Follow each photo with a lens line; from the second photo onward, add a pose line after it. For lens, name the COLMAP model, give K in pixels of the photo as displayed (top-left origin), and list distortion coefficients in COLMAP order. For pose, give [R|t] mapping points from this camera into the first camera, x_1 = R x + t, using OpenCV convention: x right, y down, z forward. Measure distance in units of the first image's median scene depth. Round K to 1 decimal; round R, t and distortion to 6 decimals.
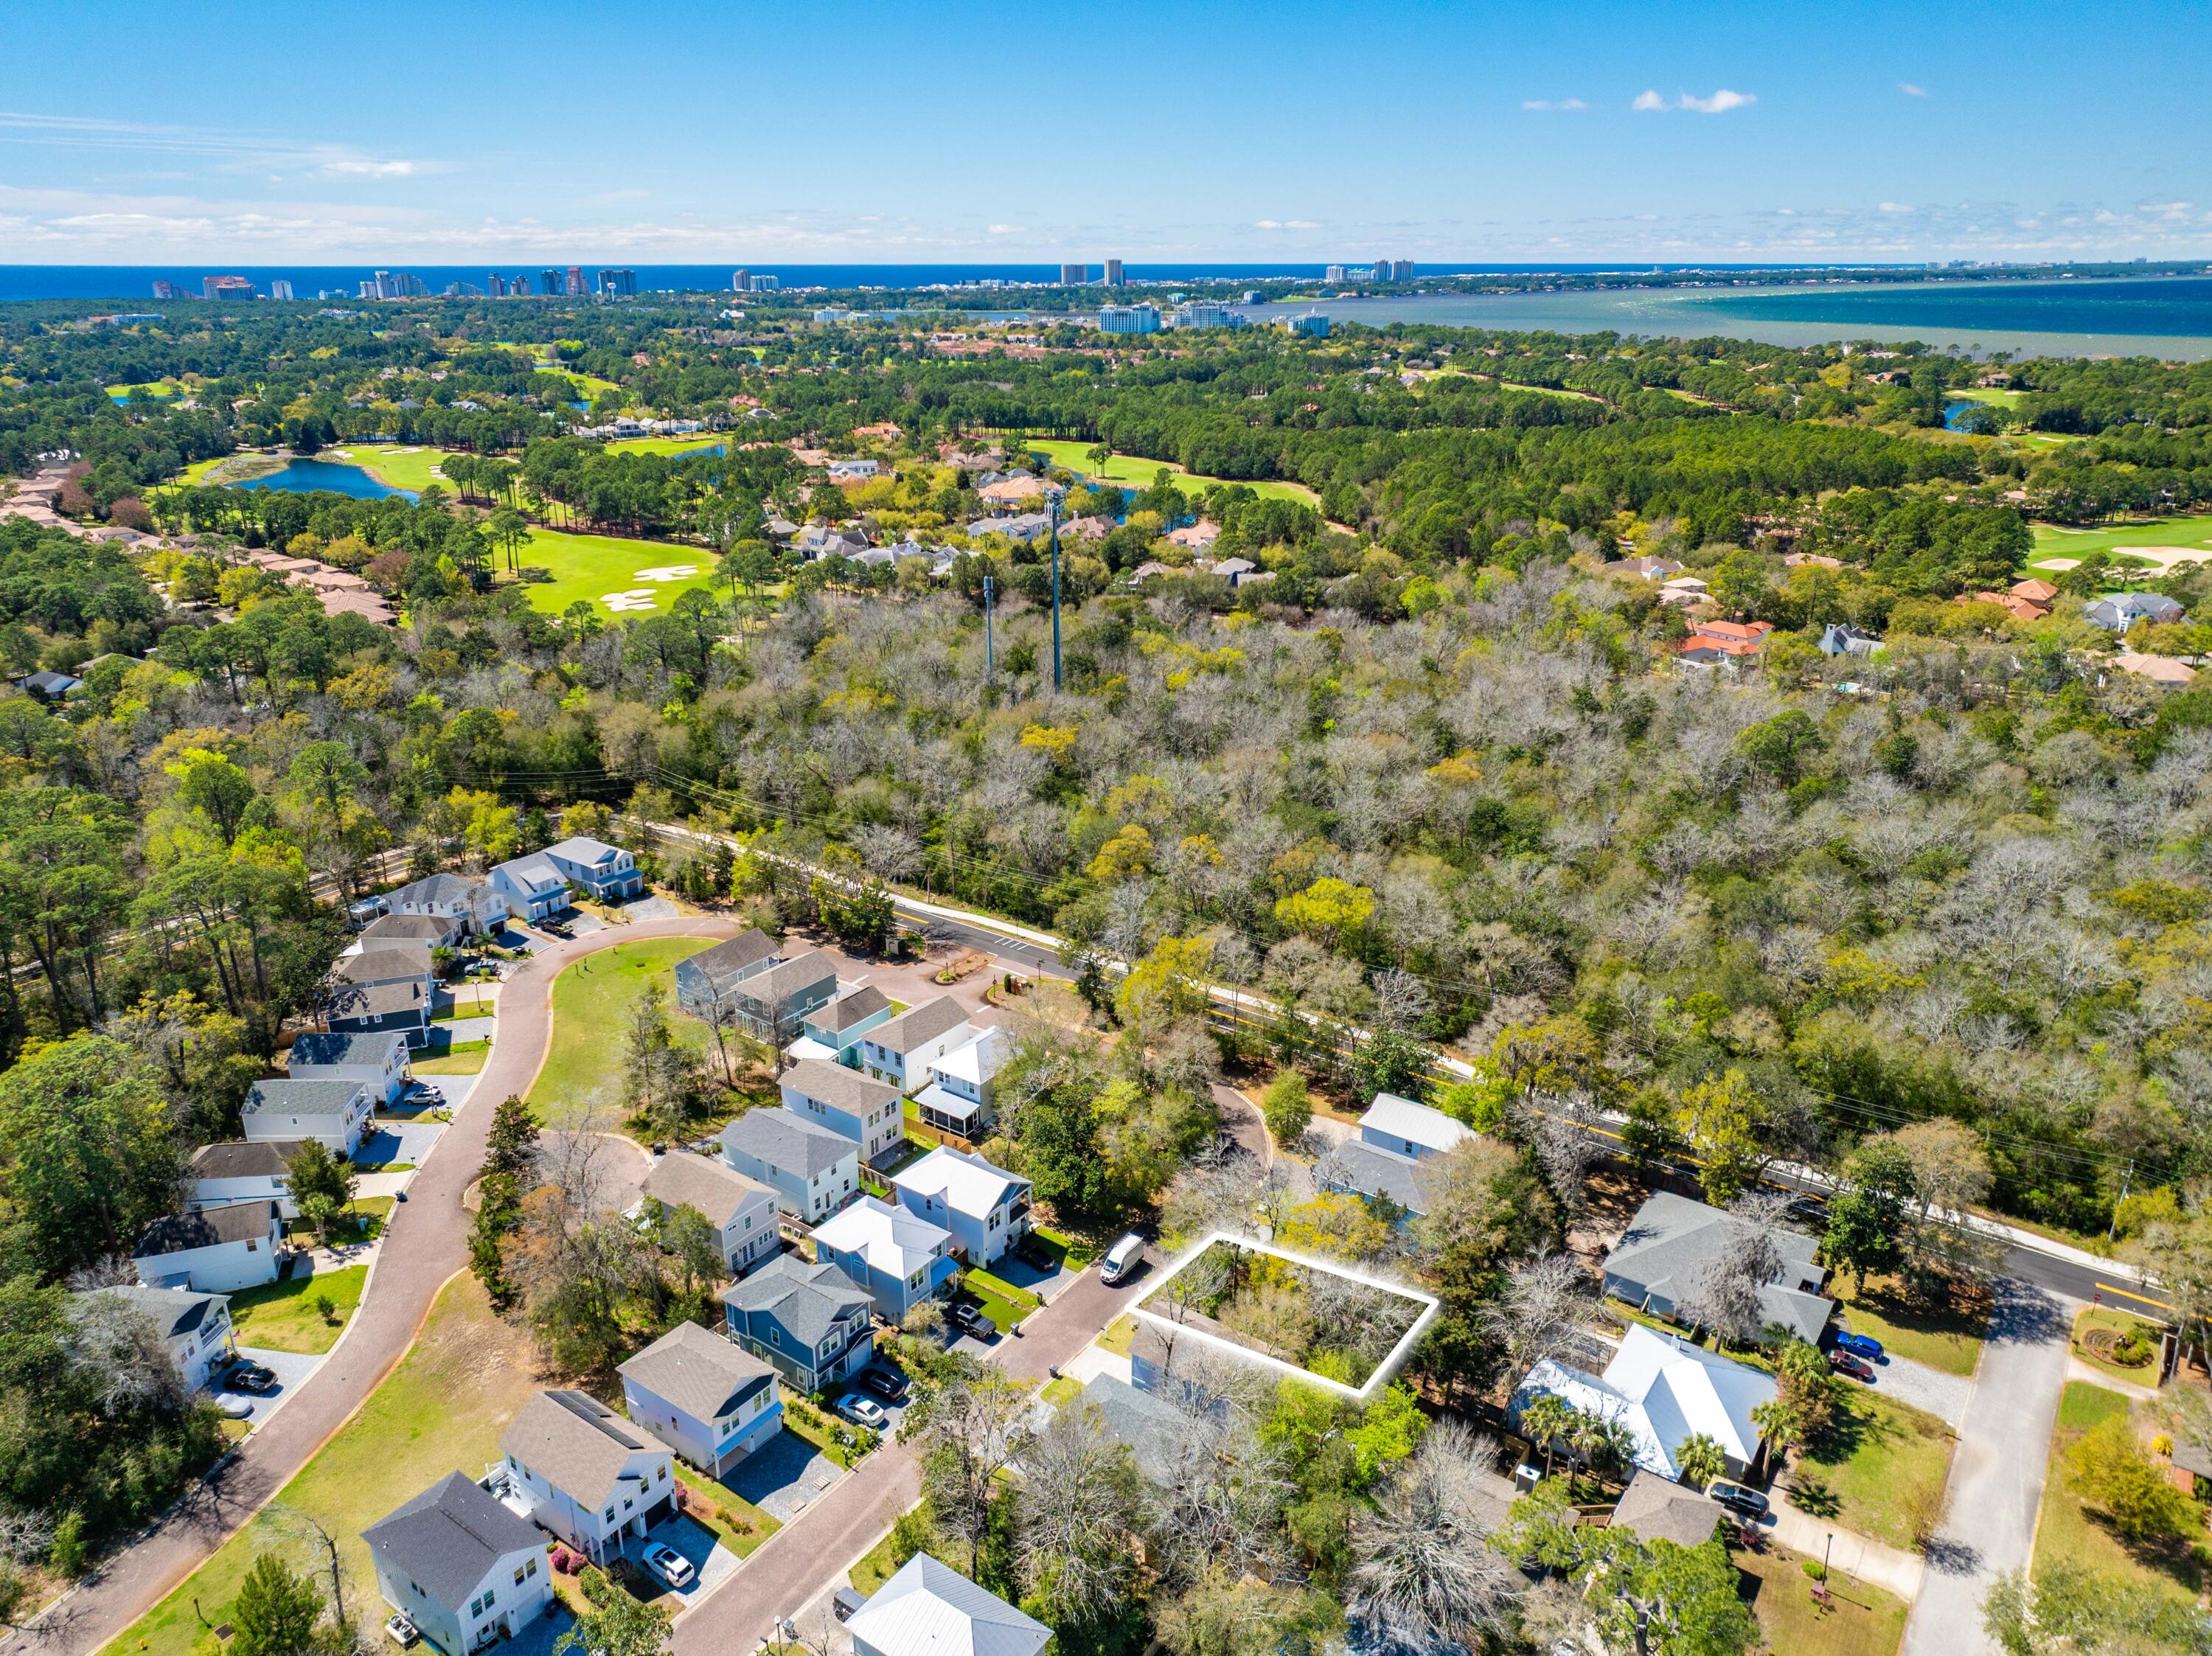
lens RADIAL K [[1566.4, 0, 1107.9], [0, 1566.4, 822.7], [0, 0, 1]] dist [0.000761, 0.005103]
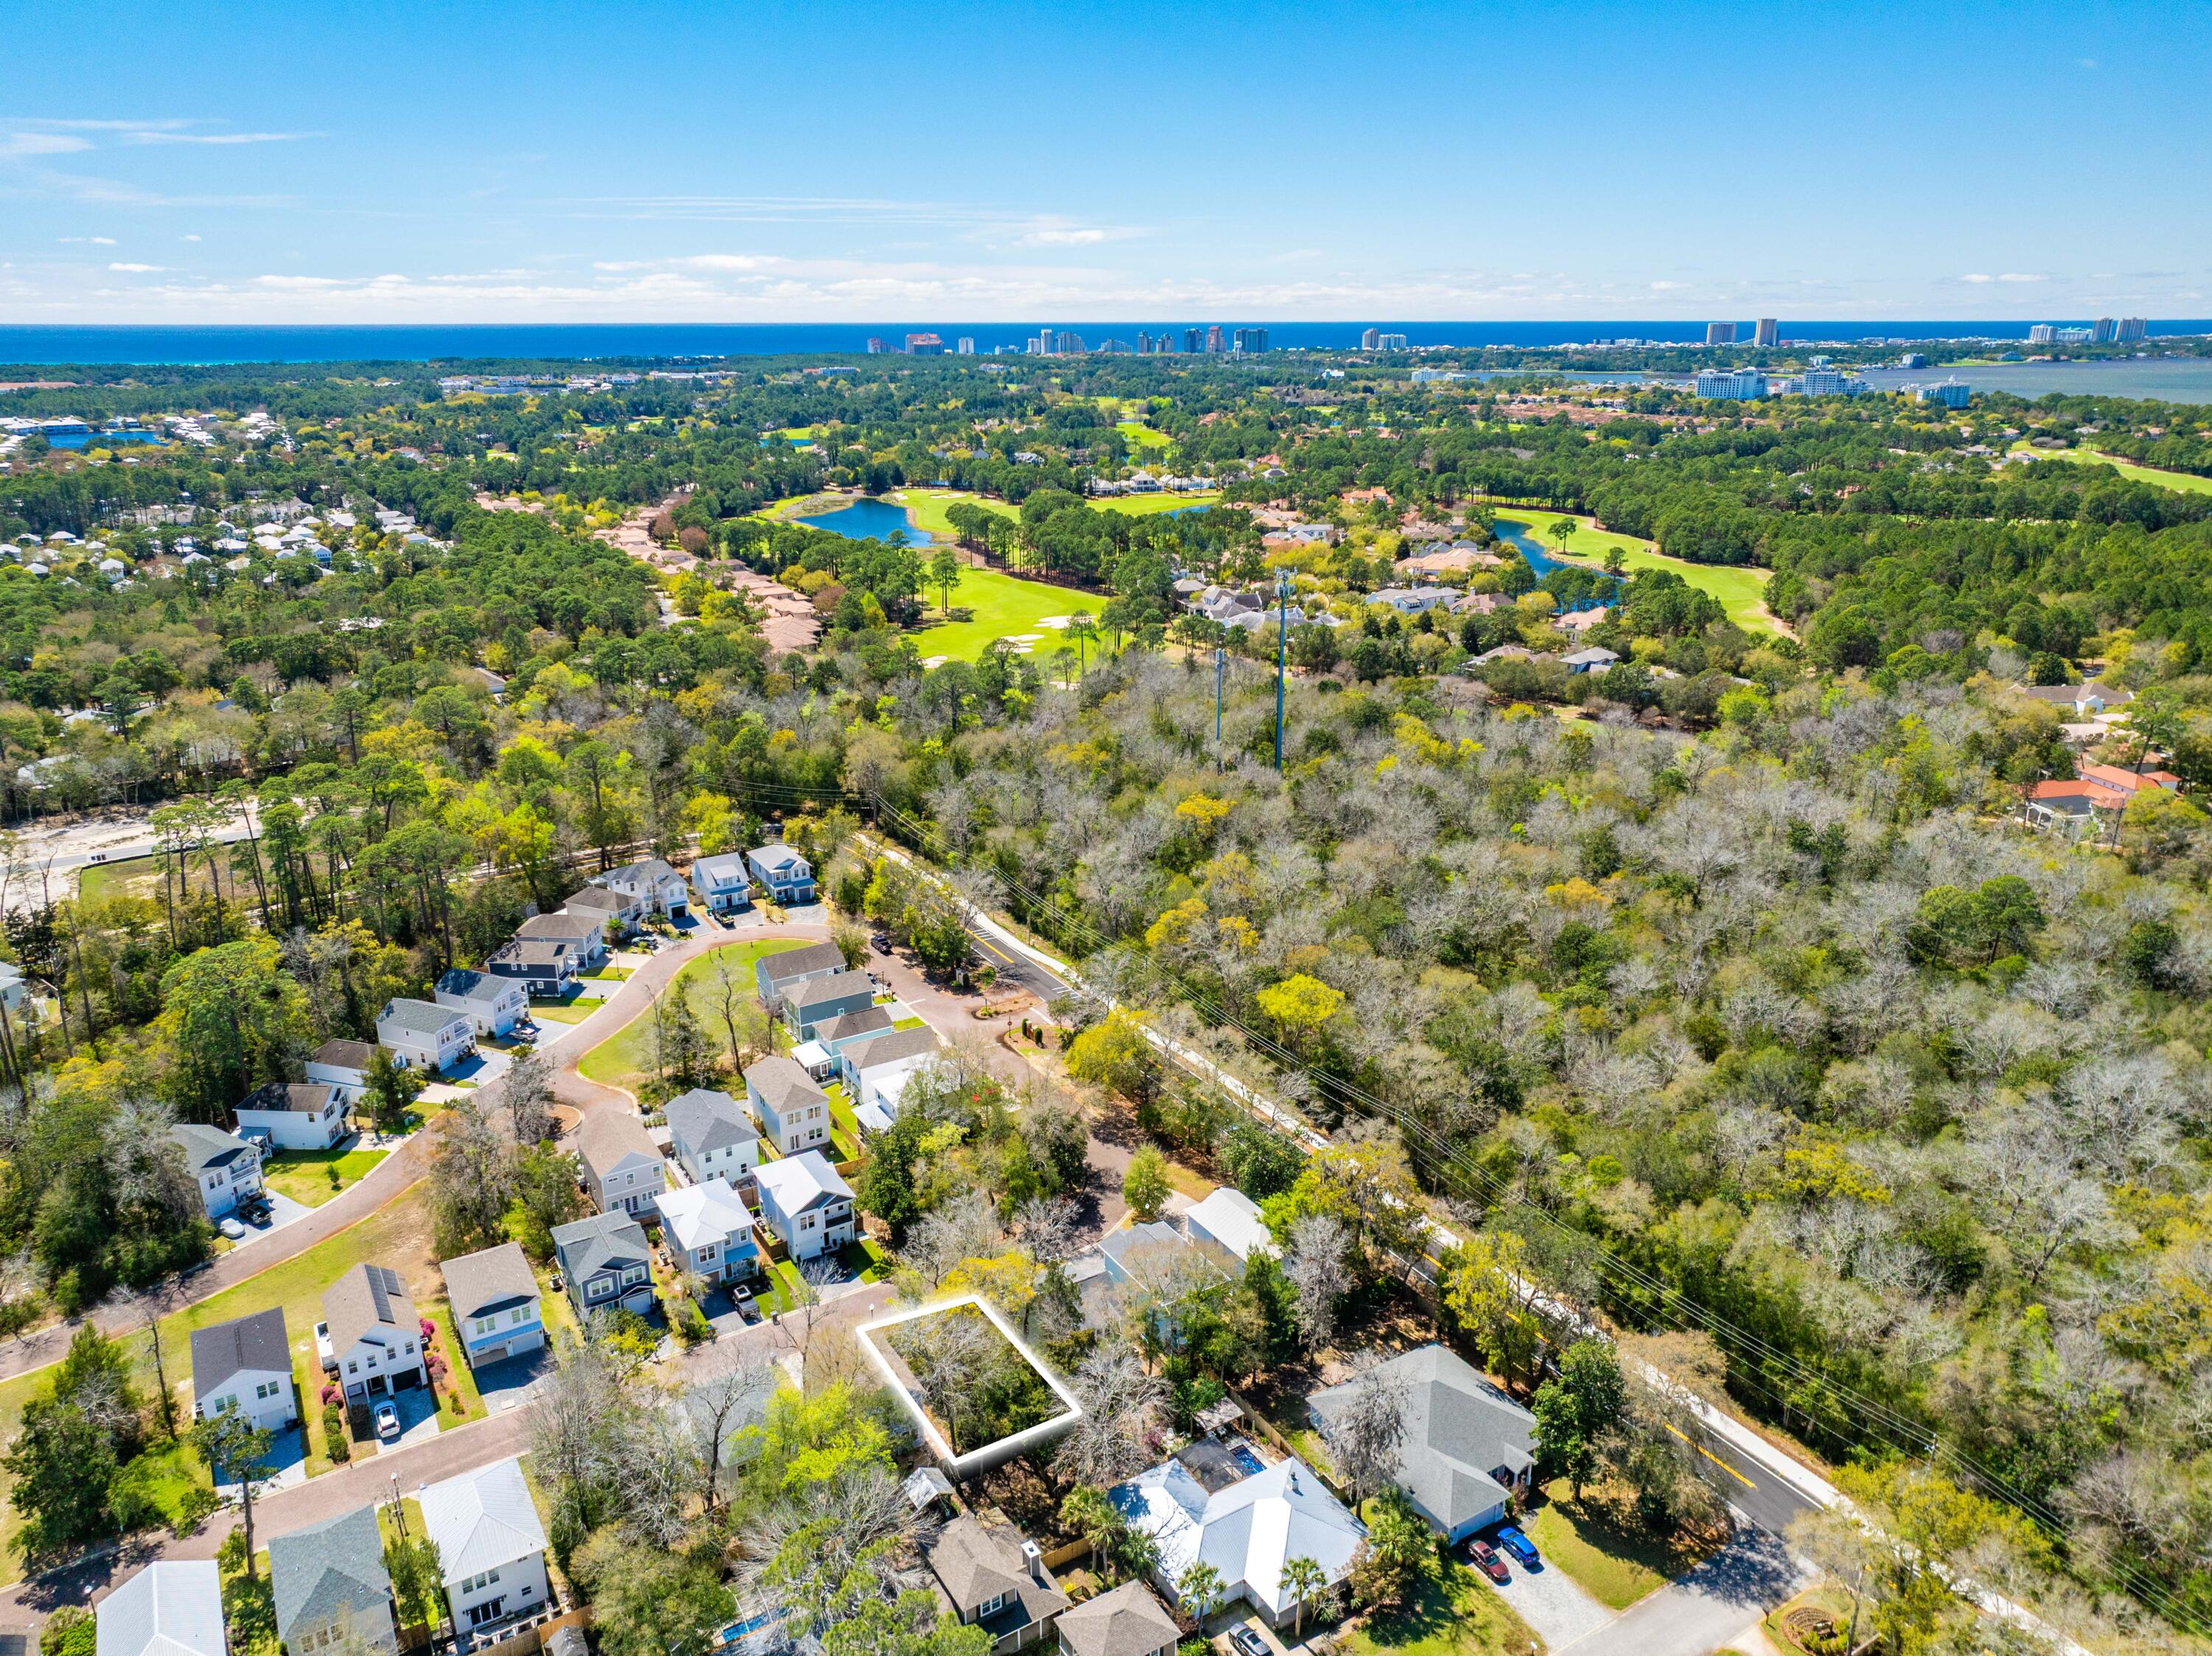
lens RADIAL K [[1566.4, 0, 1114.6], [0, 1566.4, 826.8], [0, 0, 1]] dist [0.000761, 0.005103]
pose [[0.920655, 0.120576, -0.371289, 0.302839], [-0.131250, 0.991343, -0.003513, -0.030967], [0.367651, 0.051966, 0.928511, 0.011494]]
